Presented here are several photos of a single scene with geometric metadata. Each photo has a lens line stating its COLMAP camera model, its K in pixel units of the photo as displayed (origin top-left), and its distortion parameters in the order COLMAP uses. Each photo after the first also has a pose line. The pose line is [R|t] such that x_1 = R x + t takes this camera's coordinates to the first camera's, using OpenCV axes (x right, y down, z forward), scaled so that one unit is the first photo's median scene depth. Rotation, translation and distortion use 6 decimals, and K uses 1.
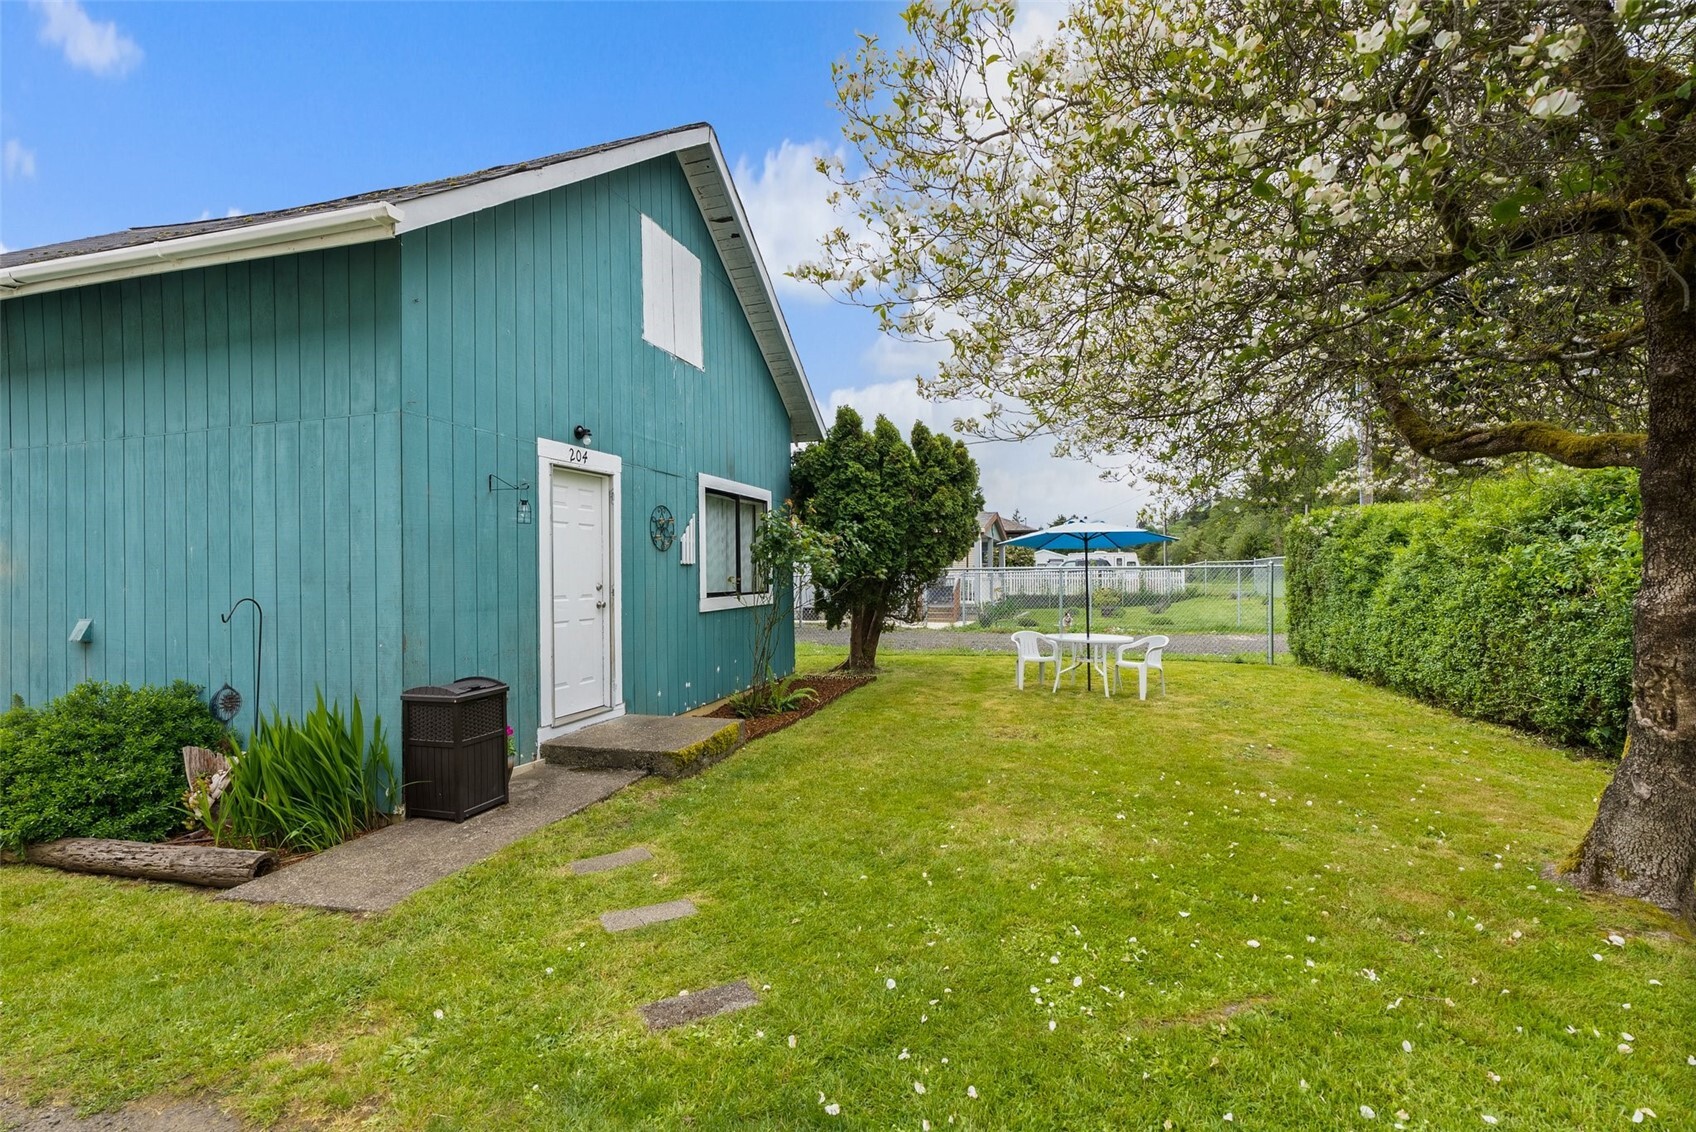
lens RADIAL K [[778.9, 0, 845.2], [0, 778.9, 558.7], [0, 0, 1]] dist [0.002997, 0.001804]
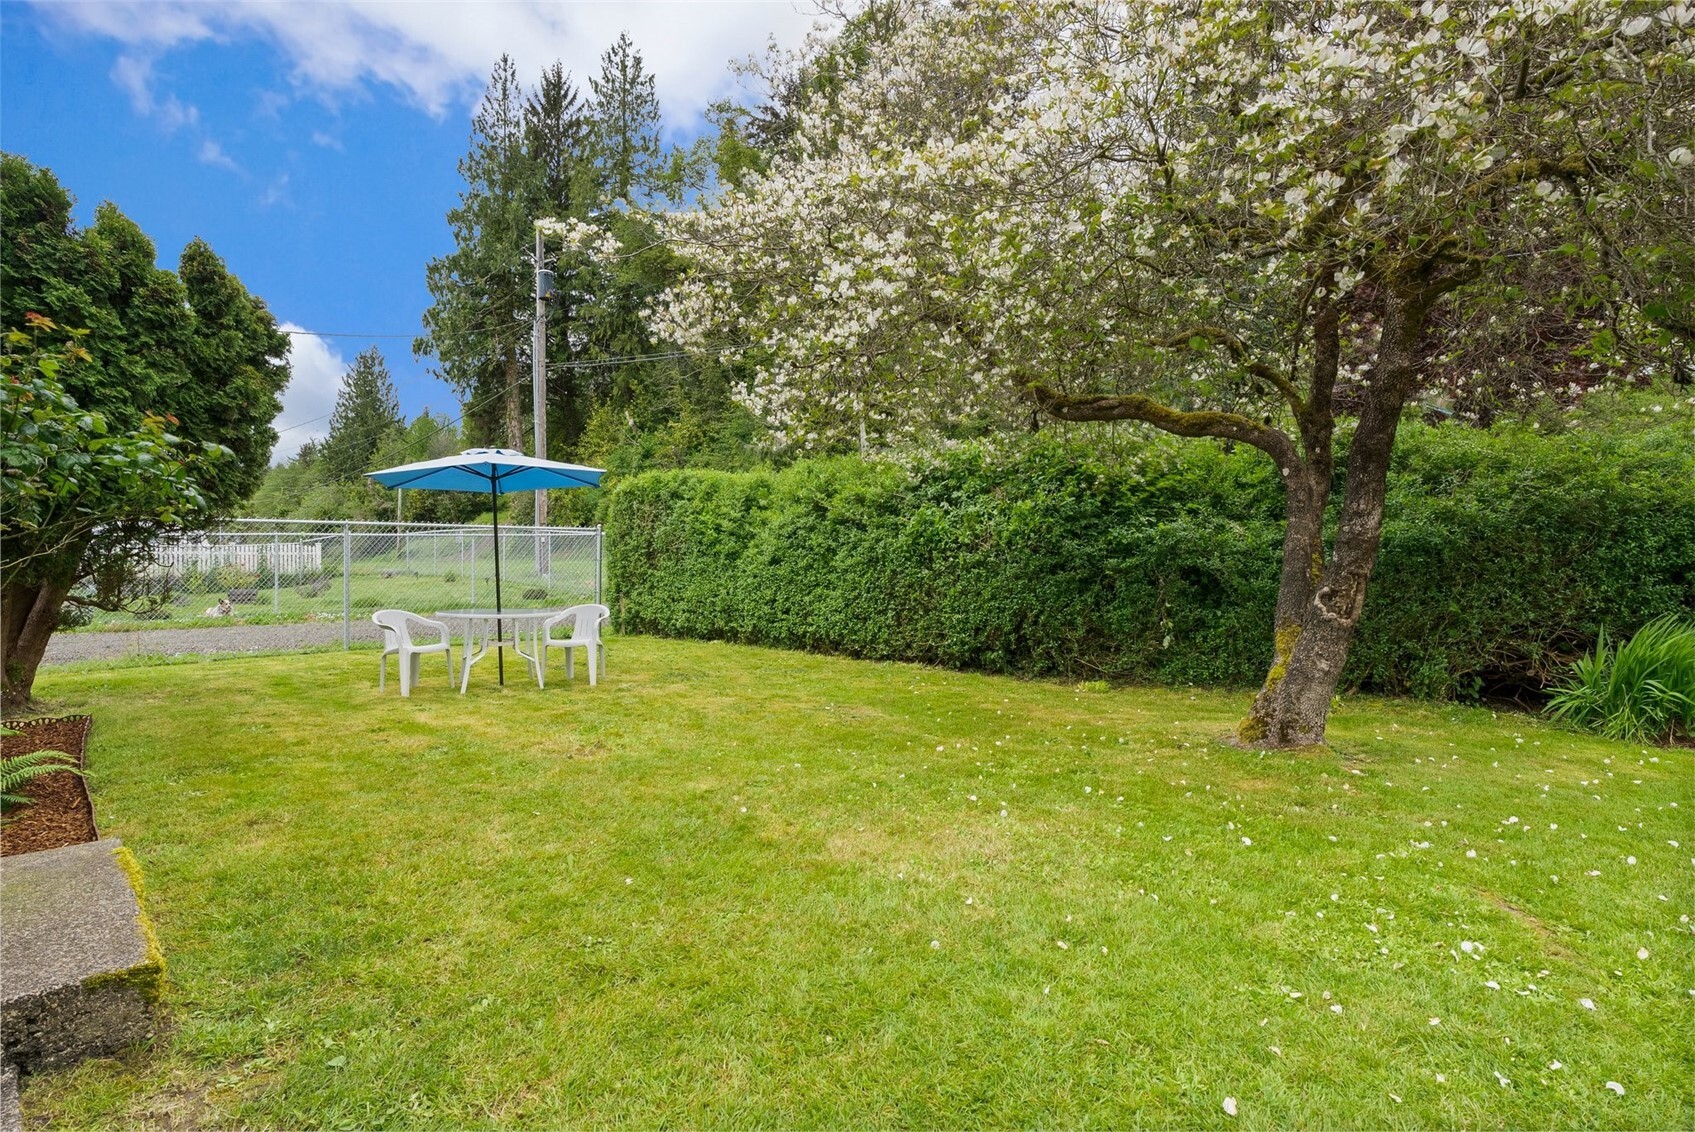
lens RADIAL K [[852.2, 0, 840.9], [0, 852.2, 555.2], [0, 0, 1]] dist [0.002153, 0.000154]
pose [[0.480753, 0.009551, 0.876804, -0.384619], [-0.023182, 0.999730, 0.001821, 0.062230], [-0.876549, -0.021201, 0.480845, 0.544722]]
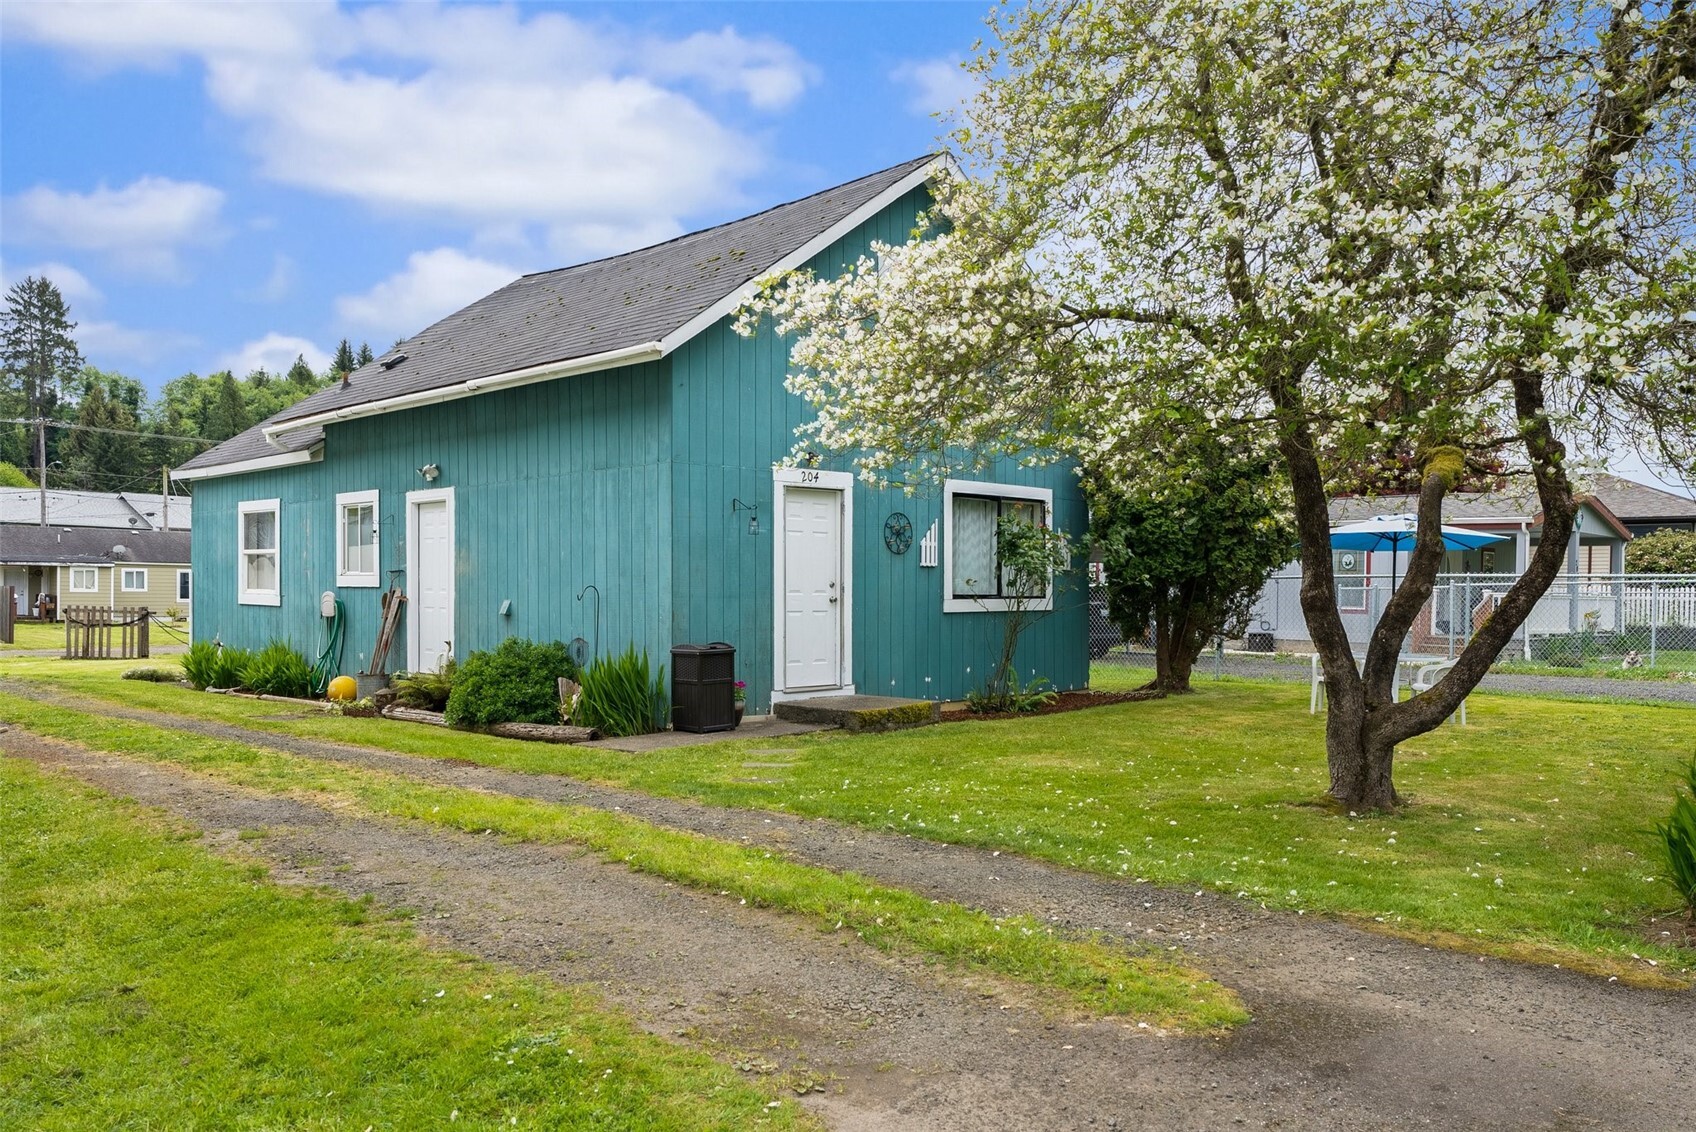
lens RADIAL K [[1220.5, 0, 853.4], [0, 1220.5, 578.4], [0, 0, 1]] dist [-0.001557, -0.000513]
pose [[0.893948, 0.008086, -0.448098, 0.678090], [-0.003064, 0.999924, 0.011930, 0.005591], [0.448161, -0.009291, 0.893905, -0.803469]]
